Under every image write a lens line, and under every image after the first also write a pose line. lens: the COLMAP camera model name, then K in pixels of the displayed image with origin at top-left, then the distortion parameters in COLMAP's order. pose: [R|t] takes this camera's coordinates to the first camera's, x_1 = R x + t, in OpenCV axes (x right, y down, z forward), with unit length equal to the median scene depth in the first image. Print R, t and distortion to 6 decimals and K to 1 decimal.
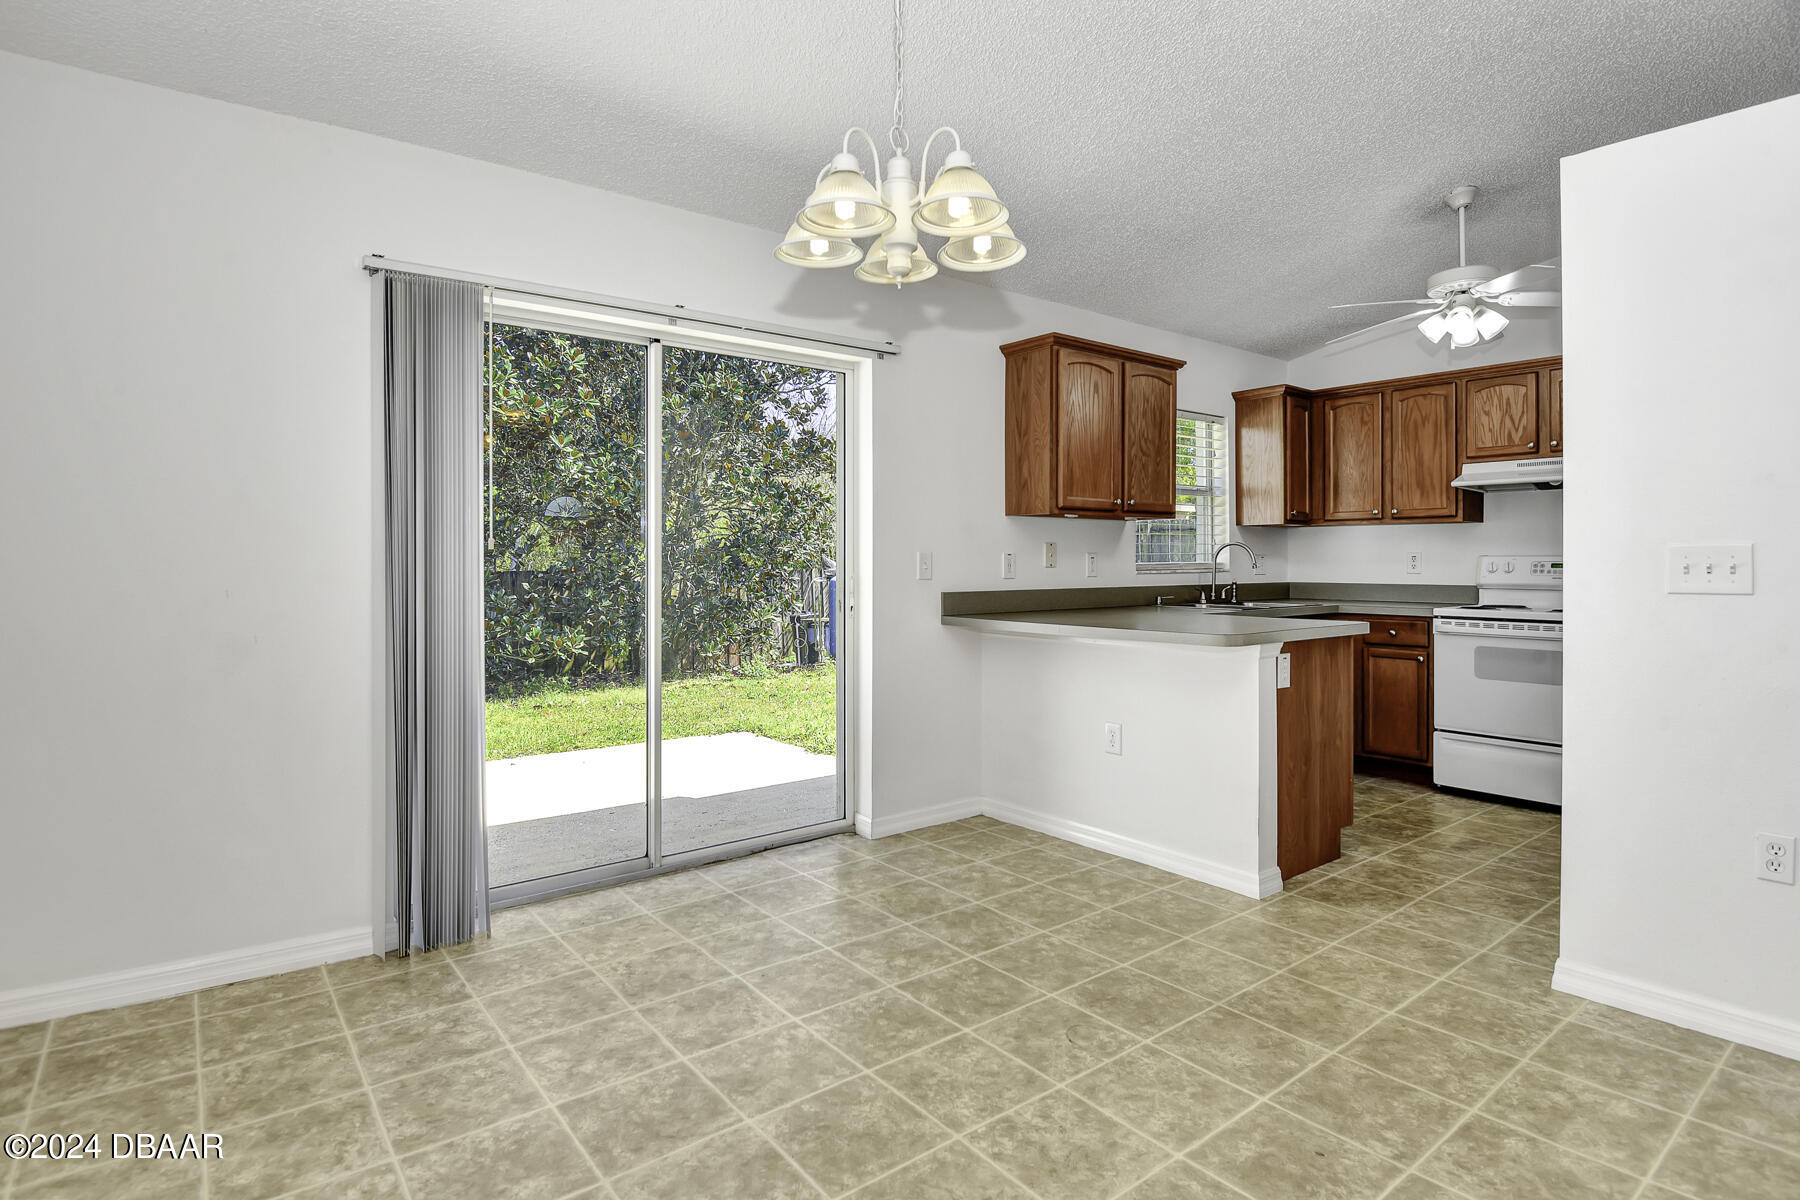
lens RADIAL K [[942.8, 0, 903.2], [0, 942.8, 585.6], [0, 0, 1]] dist [-0.006842, -0.000705]
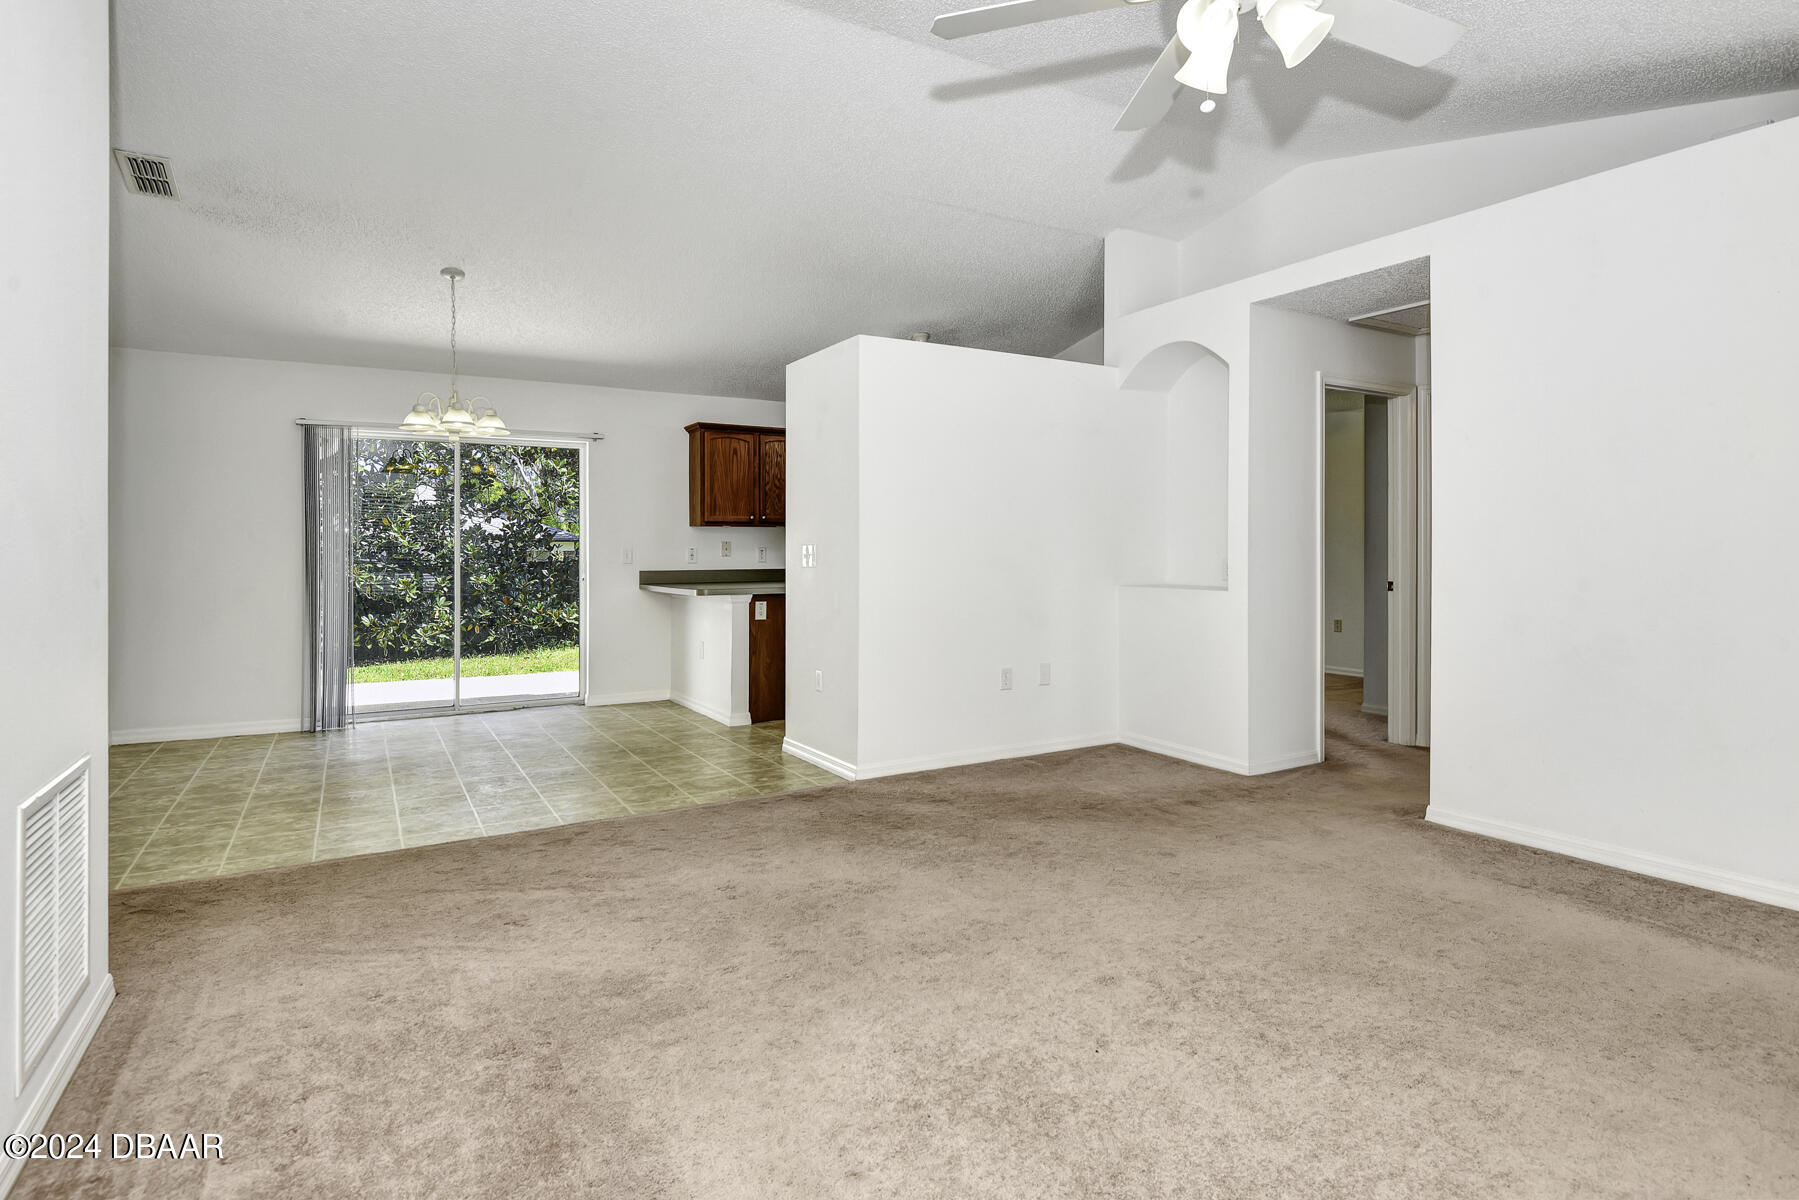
lens RADIAL K [[942.3, 0, 910.0], [0, 942.3, 560.6], [0, 0, 1]] dist [-0.006842, -0.000705]
pose [[0.992230, -0.001423, -0.124408, 0.523699], [-0.000767, 0.999846, -0.017553, 0.012645], [0.124413, 0.017512, 0.992076, -0.469287]]
